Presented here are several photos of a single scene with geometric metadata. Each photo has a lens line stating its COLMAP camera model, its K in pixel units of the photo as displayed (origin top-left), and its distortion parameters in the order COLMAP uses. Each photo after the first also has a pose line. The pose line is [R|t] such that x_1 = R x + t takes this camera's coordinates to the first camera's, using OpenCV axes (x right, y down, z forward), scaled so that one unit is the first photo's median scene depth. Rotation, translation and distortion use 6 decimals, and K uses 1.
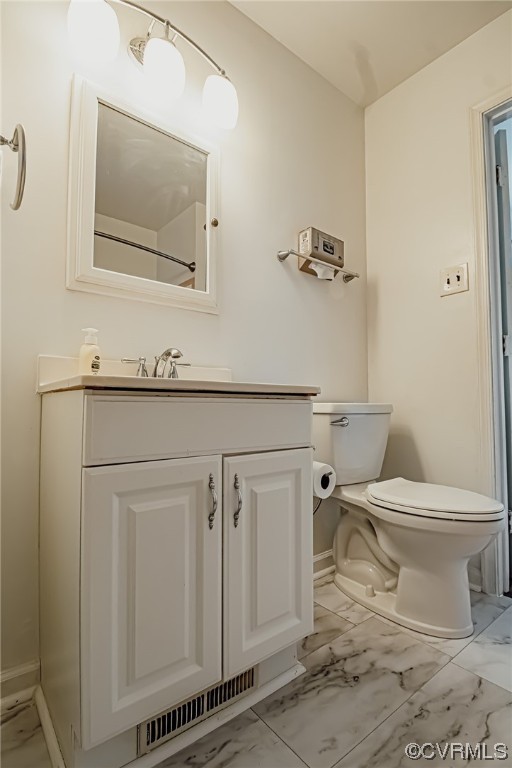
lens RADIAL K [[386.5, 0, 259.4], [0, 386.5, 383.5], [0, 0, 1]] dist [-0.011668, -0.007708]
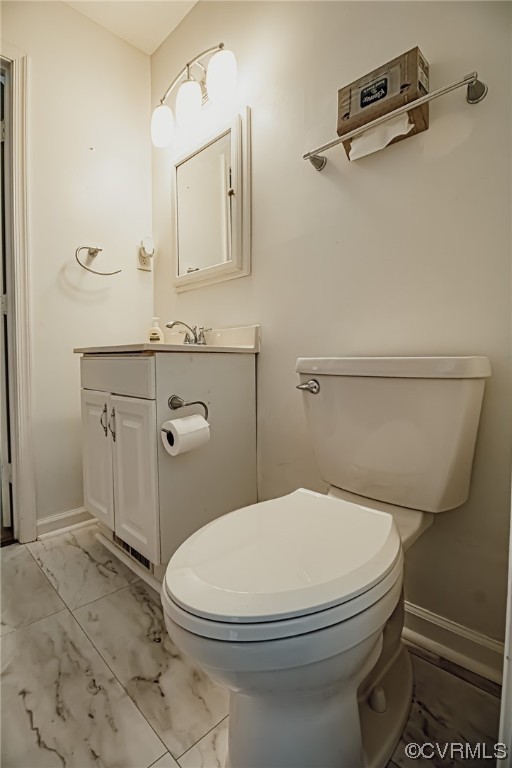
lens RADIAL K [[358.9, 0, 241.6], [0, 358.9, 371.8], [0, 0, 1]] dist [-0.001477, -0.010061]
pose [[0.083452, 0.033577, -0.995946, 1.249076], [0.058213, 0.997561, 0.038509, 0.067355], [0.994810, -0.061191, 0.081294, 1.272348]]
